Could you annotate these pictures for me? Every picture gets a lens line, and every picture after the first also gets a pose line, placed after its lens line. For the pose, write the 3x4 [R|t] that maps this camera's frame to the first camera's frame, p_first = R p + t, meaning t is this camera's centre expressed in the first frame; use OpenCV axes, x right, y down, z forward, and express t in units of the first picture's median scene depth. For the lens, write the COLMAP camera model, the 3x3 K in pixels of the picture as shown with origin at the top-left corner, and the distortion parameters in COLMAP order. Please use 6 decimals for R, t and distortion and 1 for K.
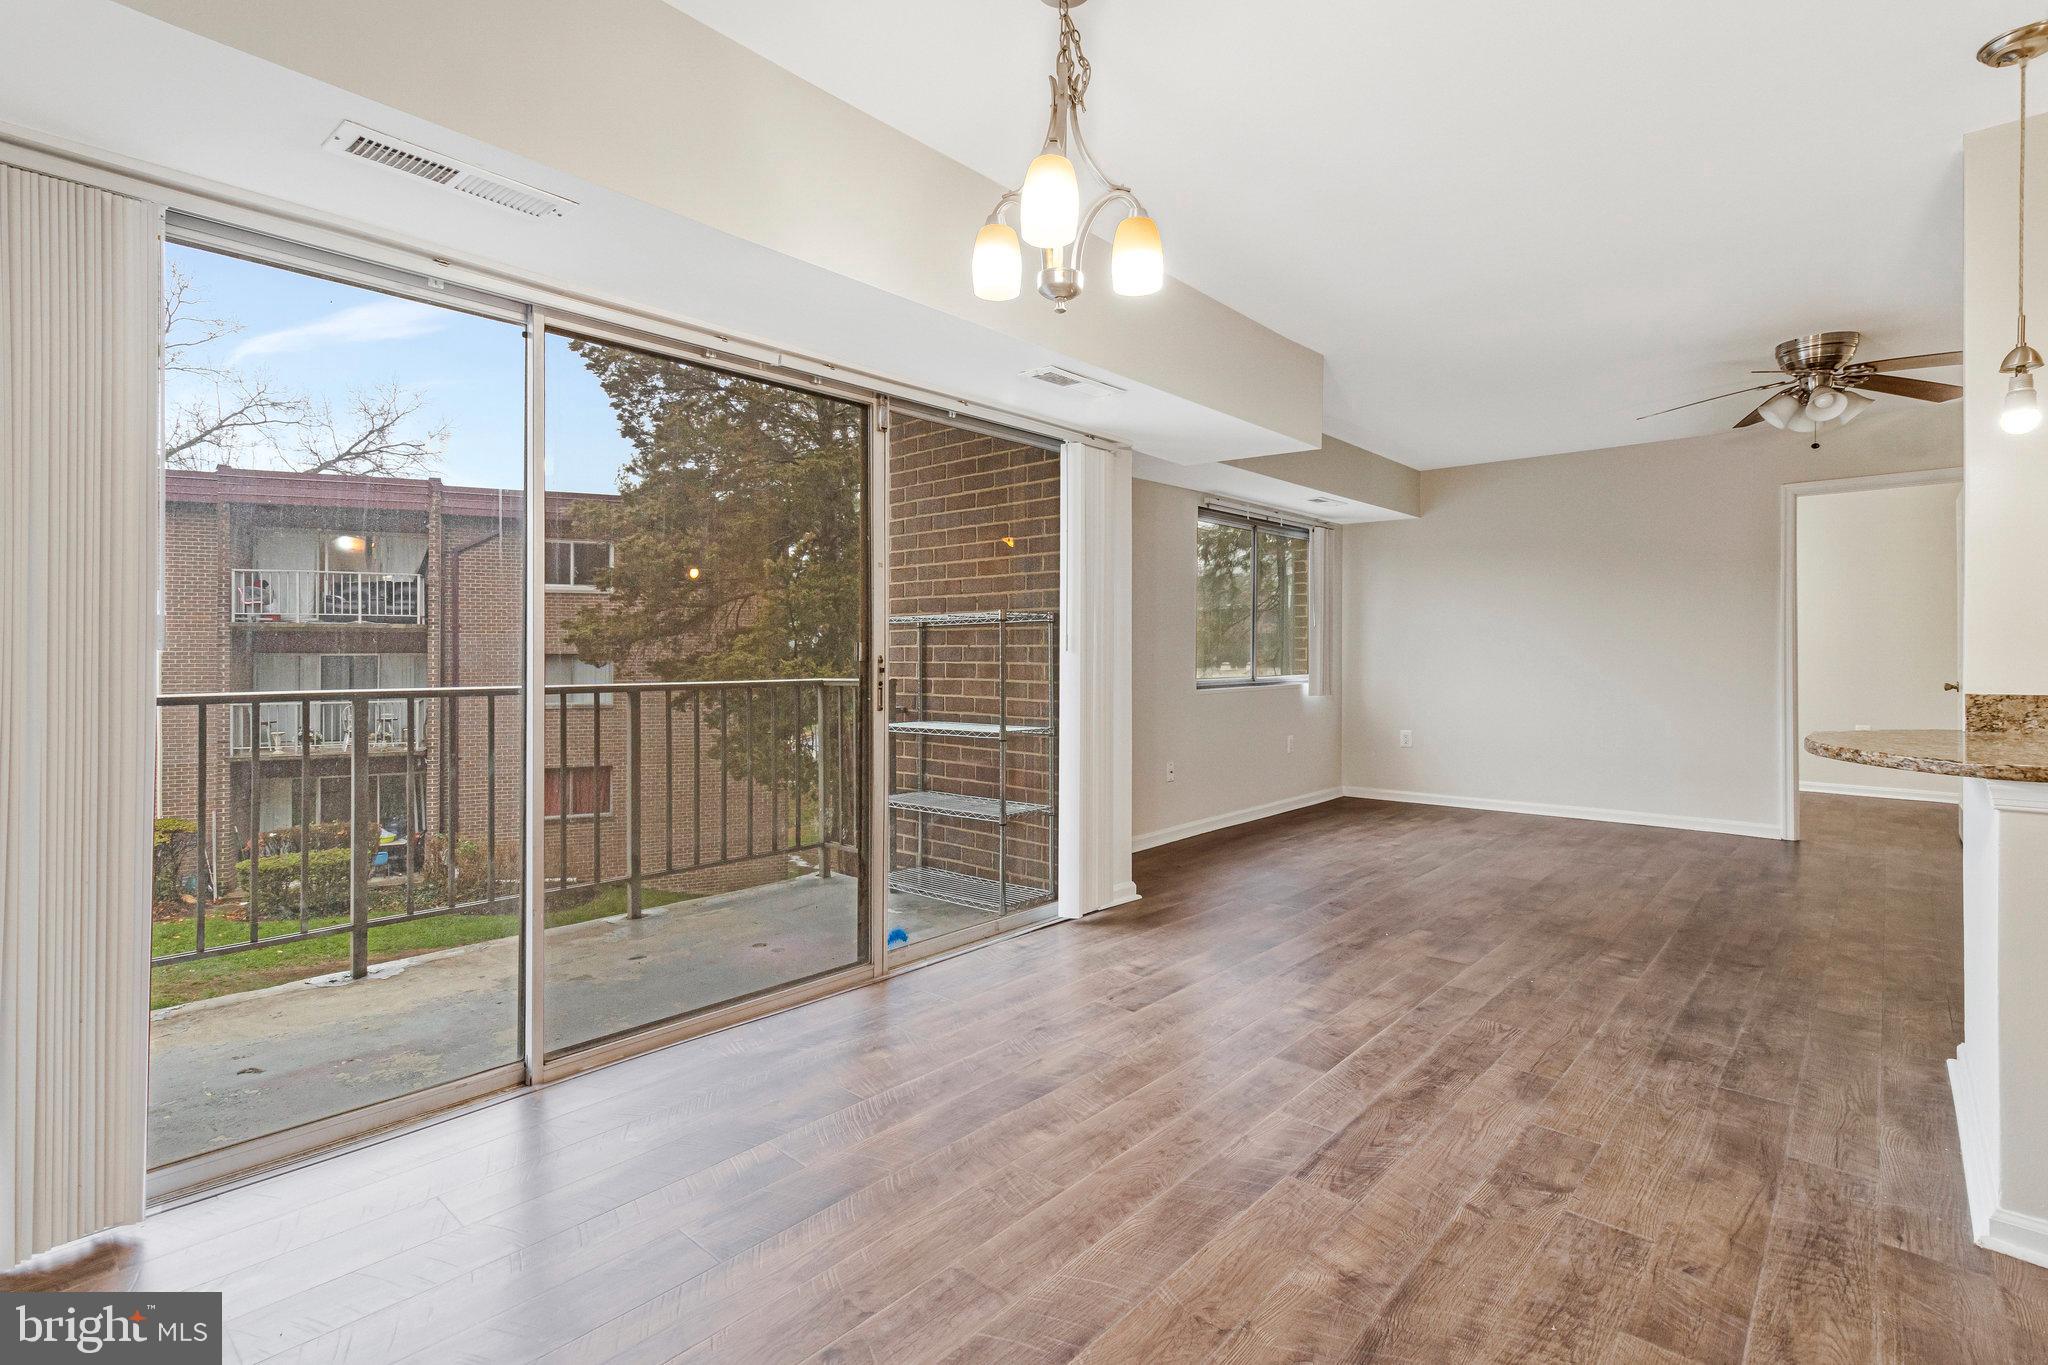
lens RADIAL K [[963.3, 0, 1031.2], [0, 963.3, 669.9], [0, 0, 1]] dist [0.003199, -0.000514]
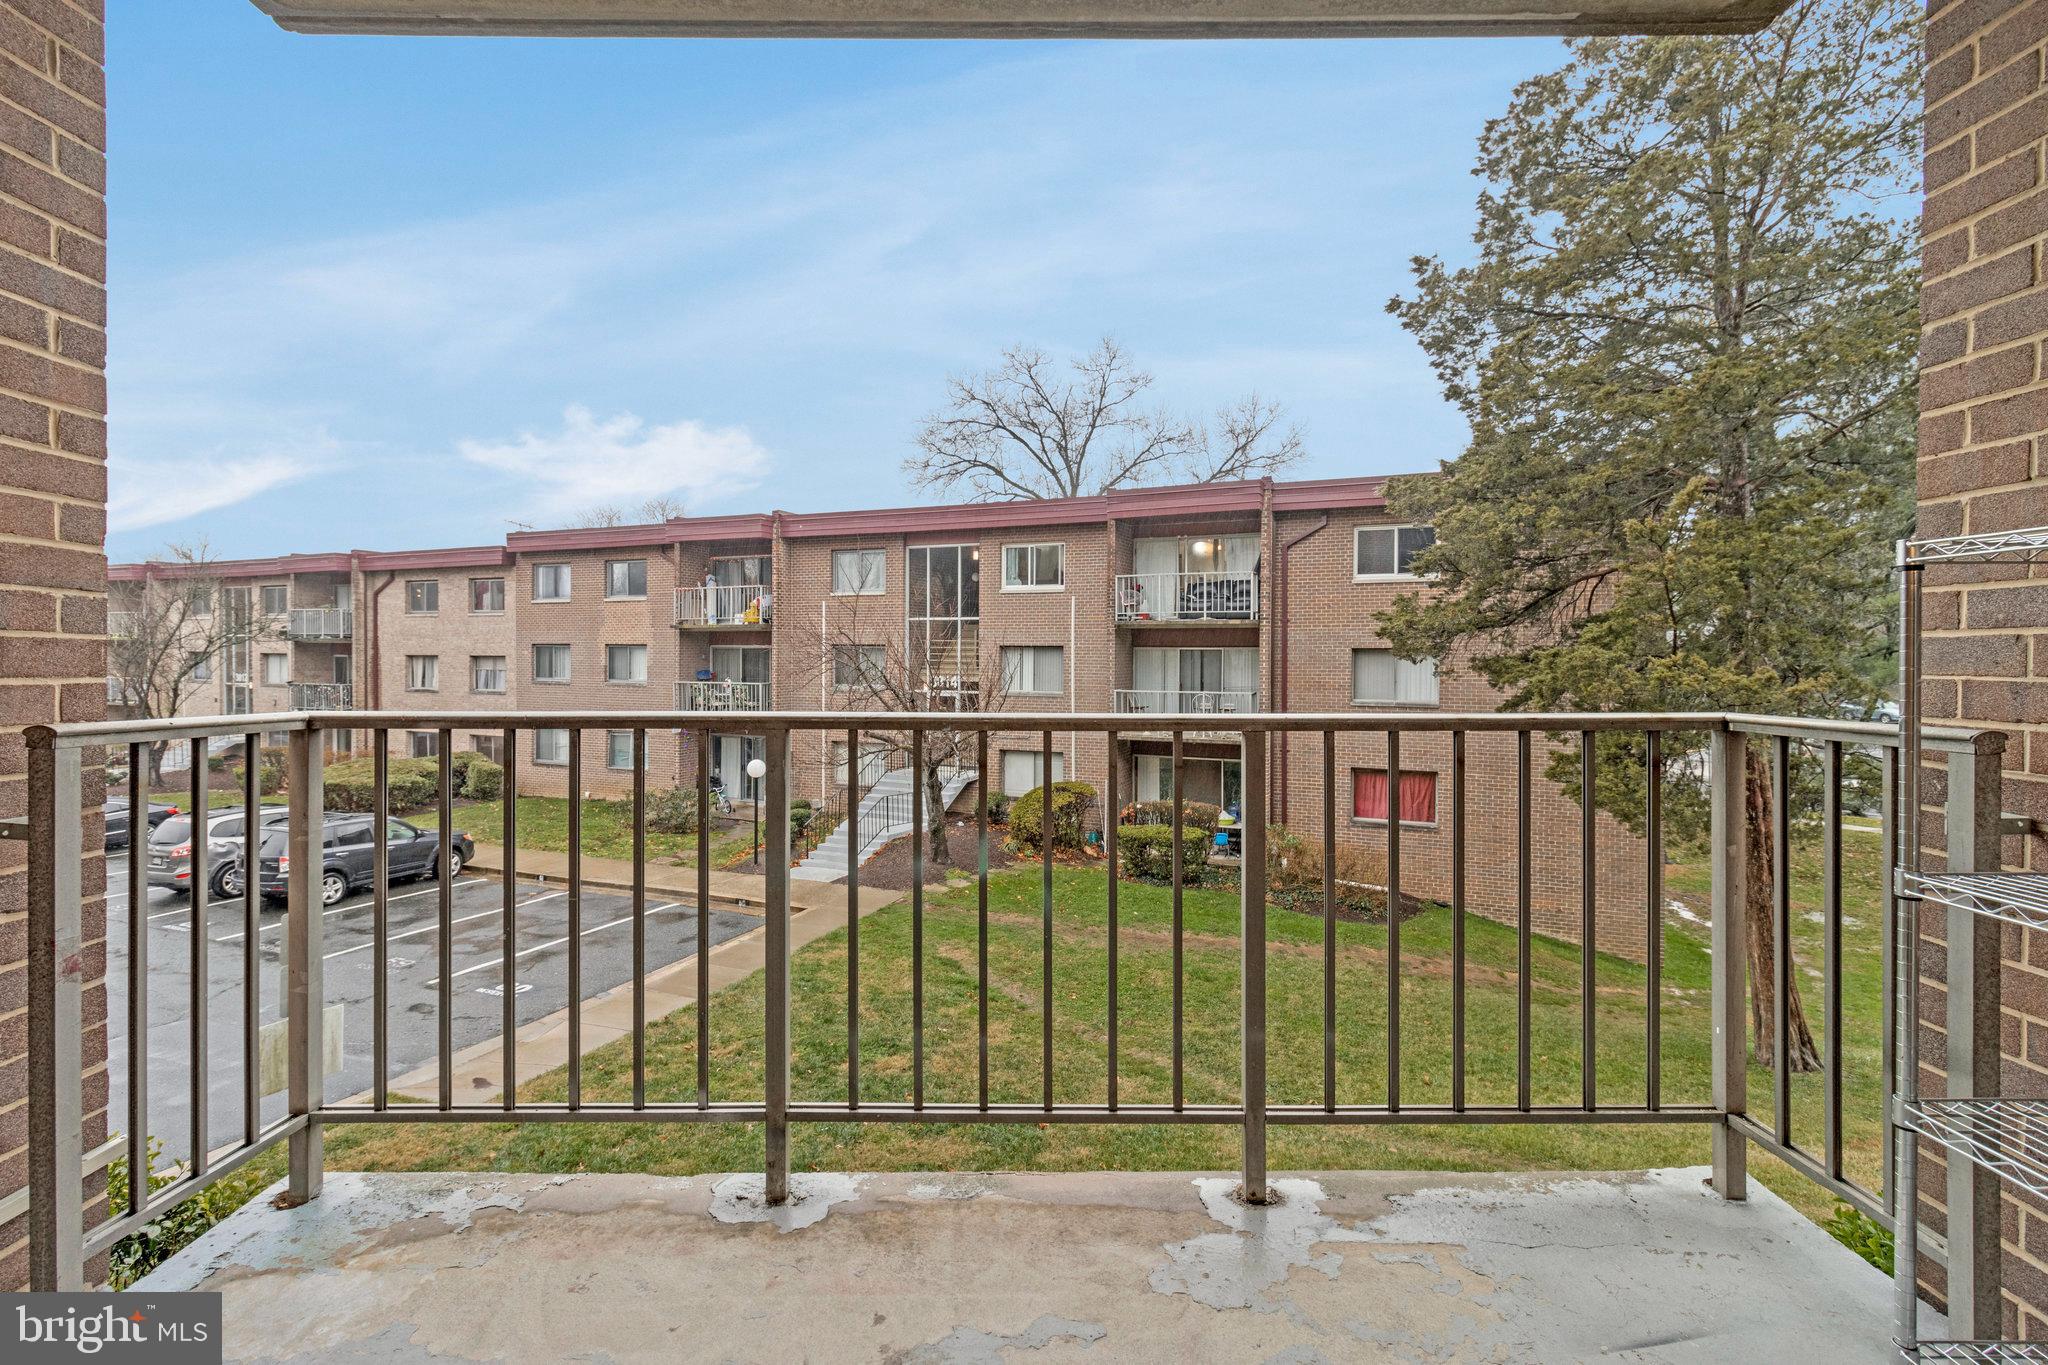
lens RADIAL K [[963.3, 0, 1029.2], [0, 963.3, 647.6], [0, 0, 1]] dist [0.003199, -0.000514]
pose [[0.672604, 0.001993, -0.740000, -0.030595], [-0.014626, 0.999837, -0.010601, -0.002775], [0.739858, 0.017953, 0.672523, 0.136608]]
